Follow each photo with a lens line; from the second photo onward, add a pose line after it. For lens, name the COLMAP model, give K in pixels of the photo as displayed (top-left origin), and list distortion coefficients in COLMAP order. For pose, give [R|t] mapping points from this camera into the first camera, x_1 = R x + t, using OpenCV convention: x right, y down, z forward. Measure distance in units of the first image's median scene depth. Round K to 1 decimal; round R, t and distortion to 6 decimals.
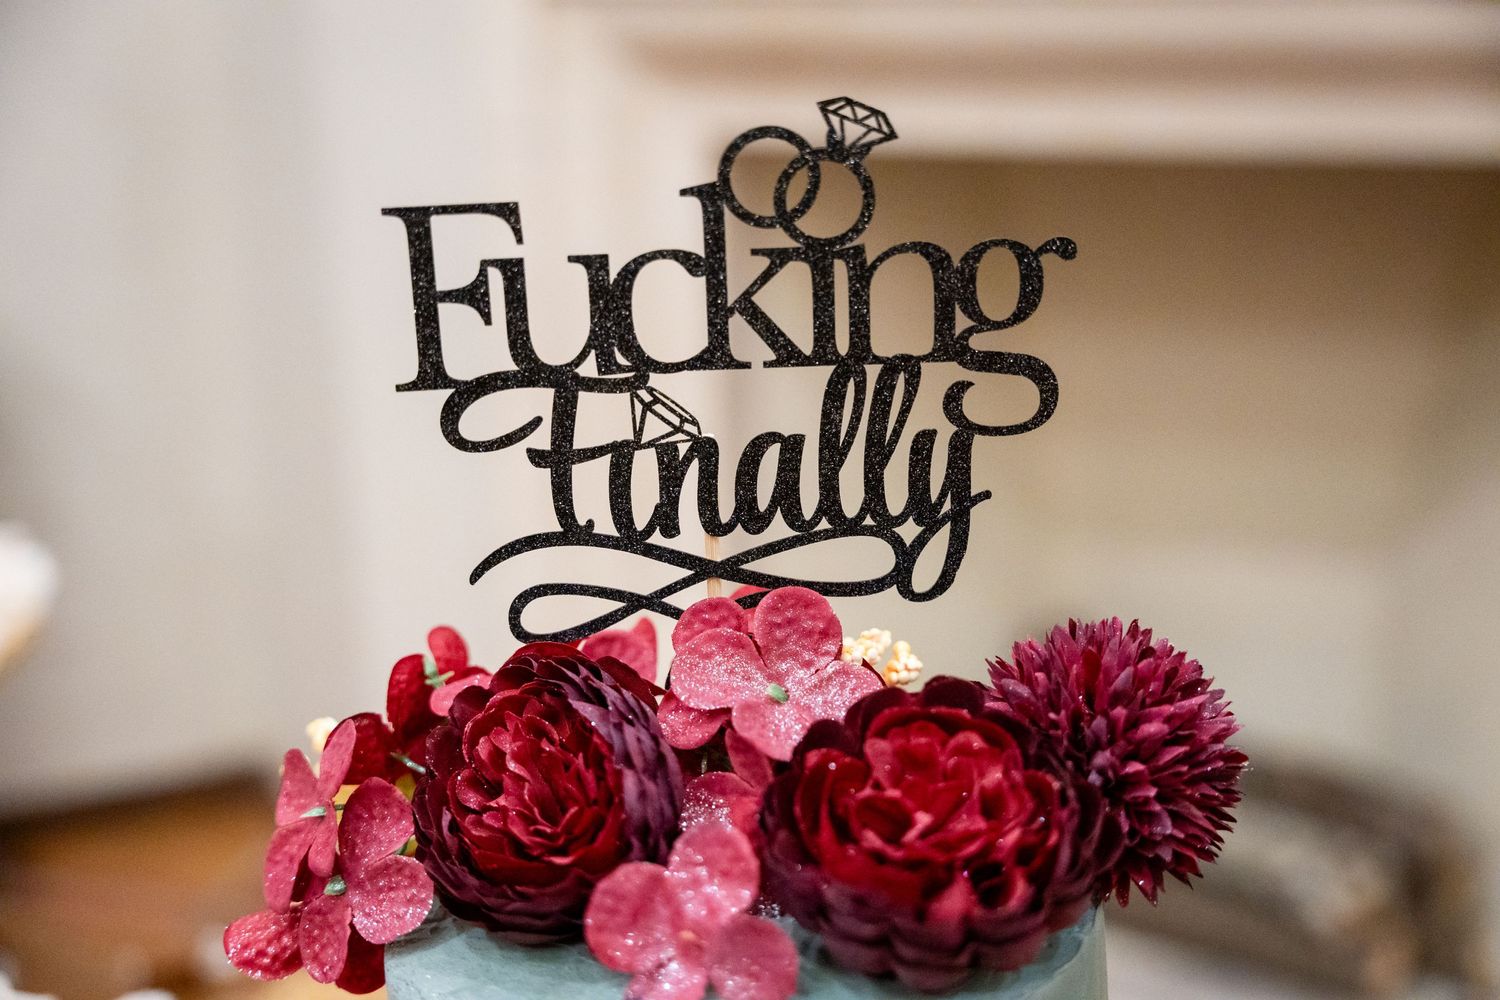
lens RADIAL K [[1981.1, 0, 743.3], [0, 1981.1, 495.5], [0, 0, 1]] dist [0.001556, 0.000000]
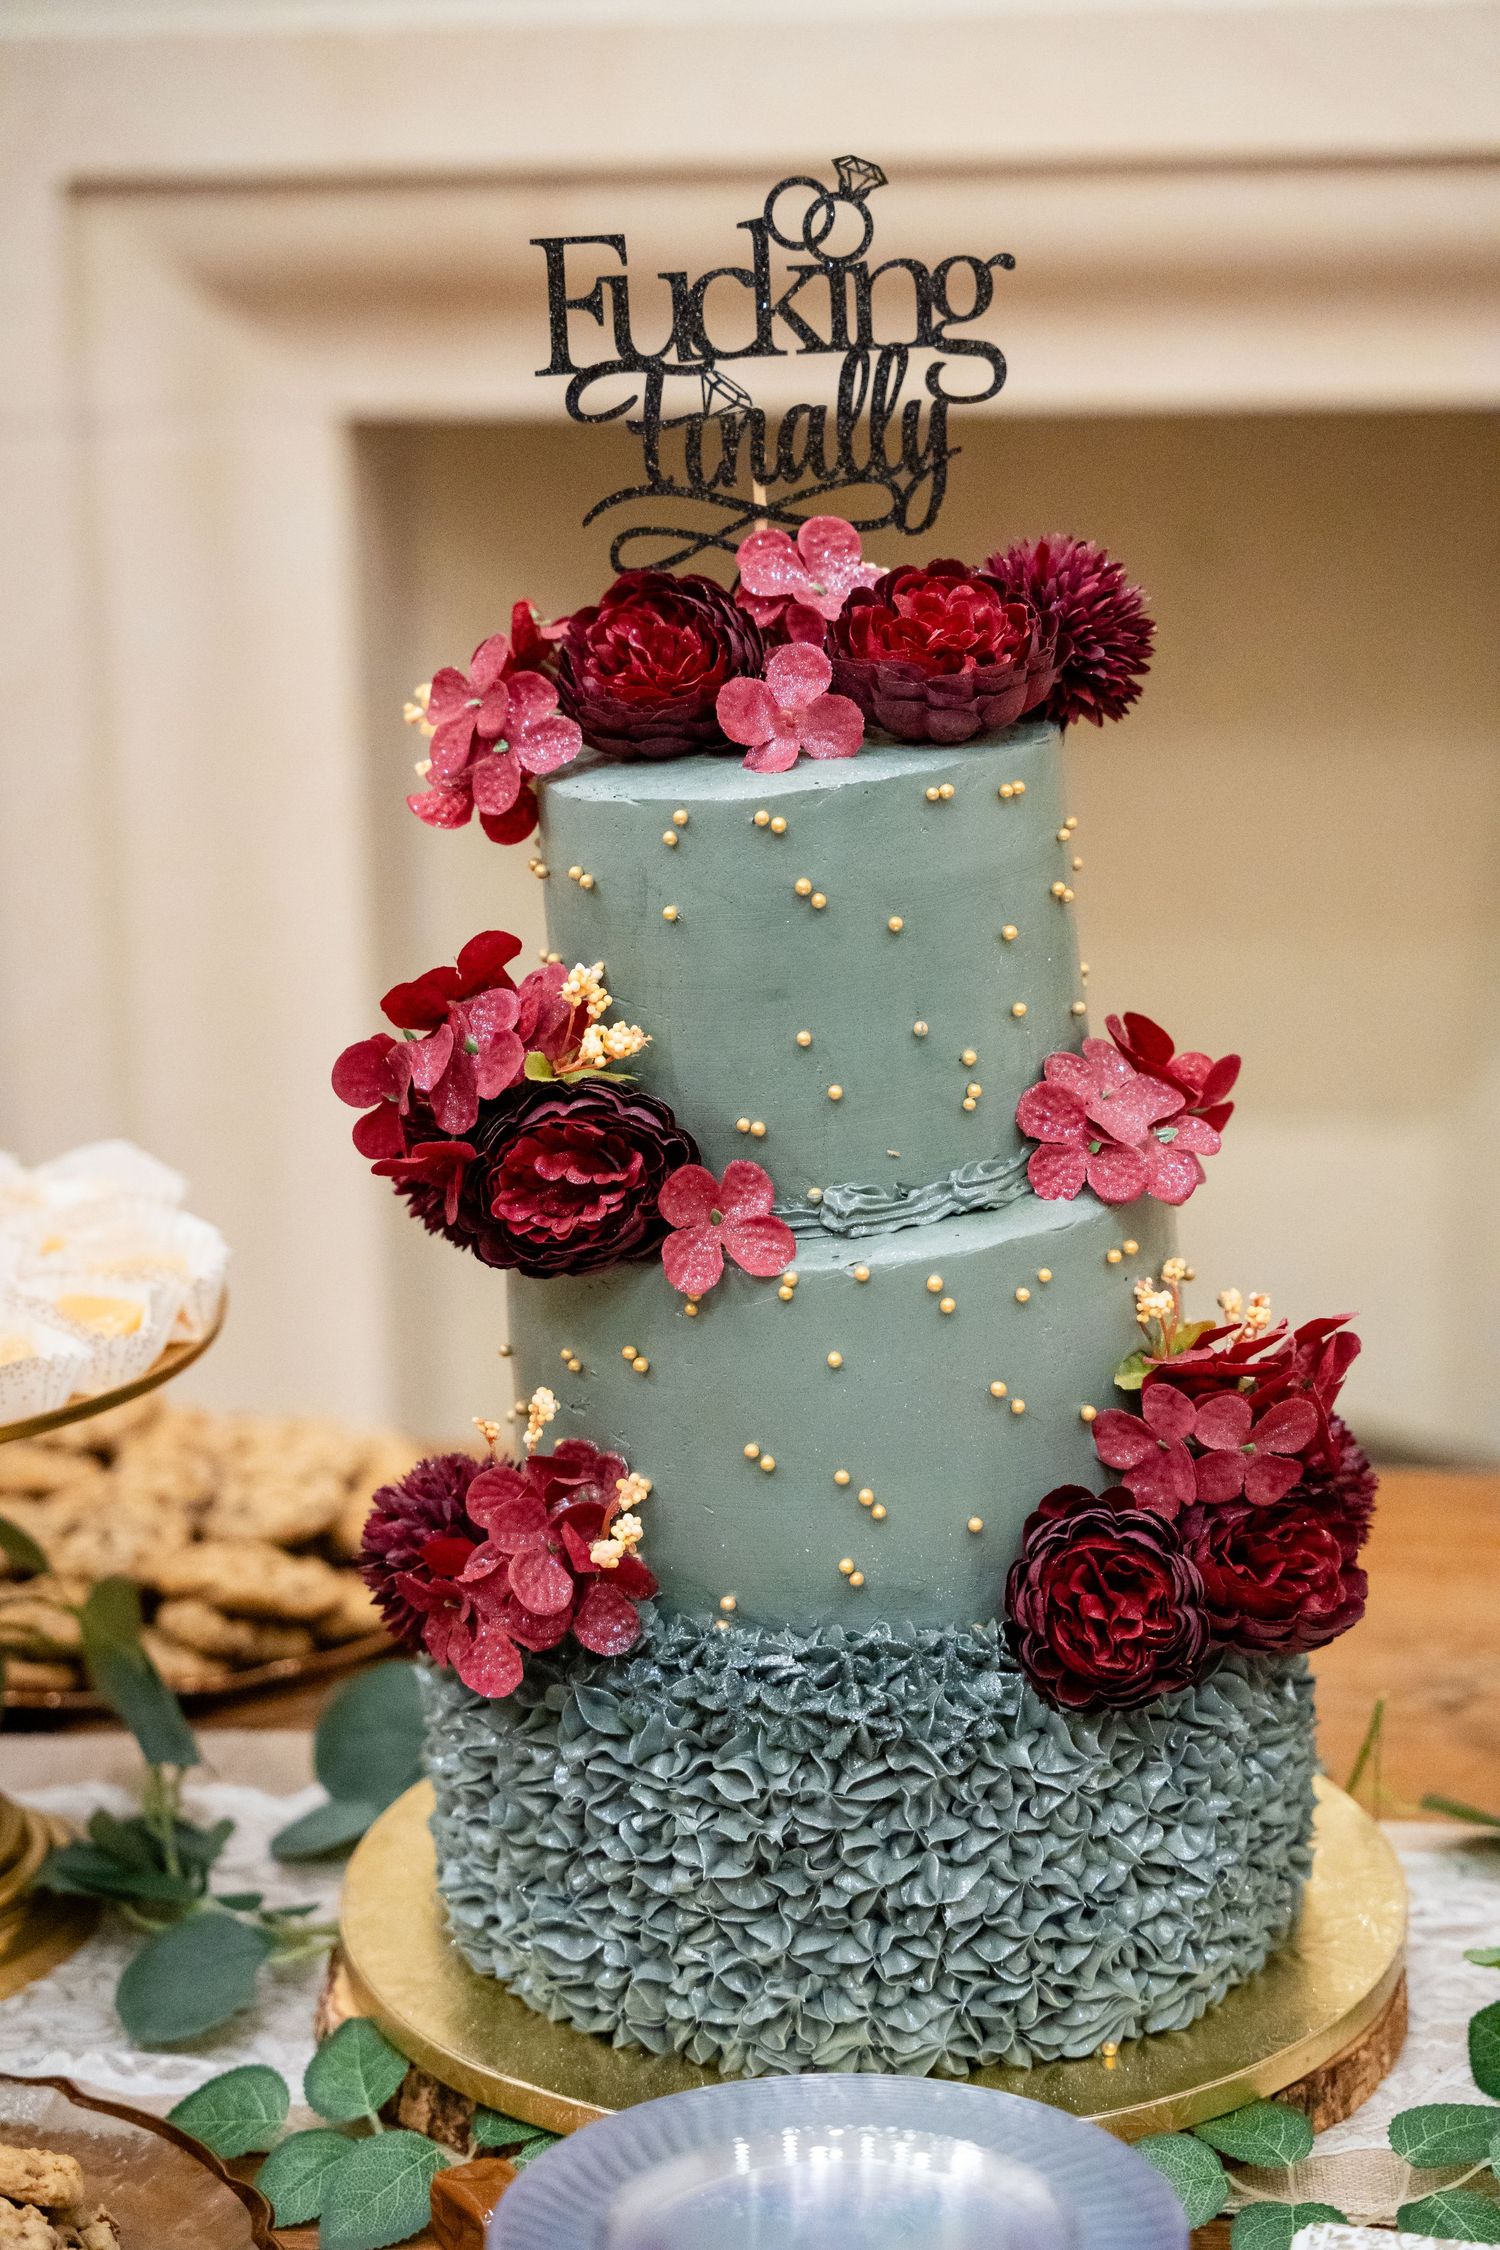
lens RADIAL K [[4397.2, 0, 753.7], [0, 4397.2, 1129.2], [0, 0, 1]] dist [0.027937, 0.000000]
pose [[0.989334, -0.047008, 0.137868, -0.469571], [0.055687, 0.996657, -0.059785, 0.657872], [-0.134597, 0.066825, 0.988645, -2.001062]]
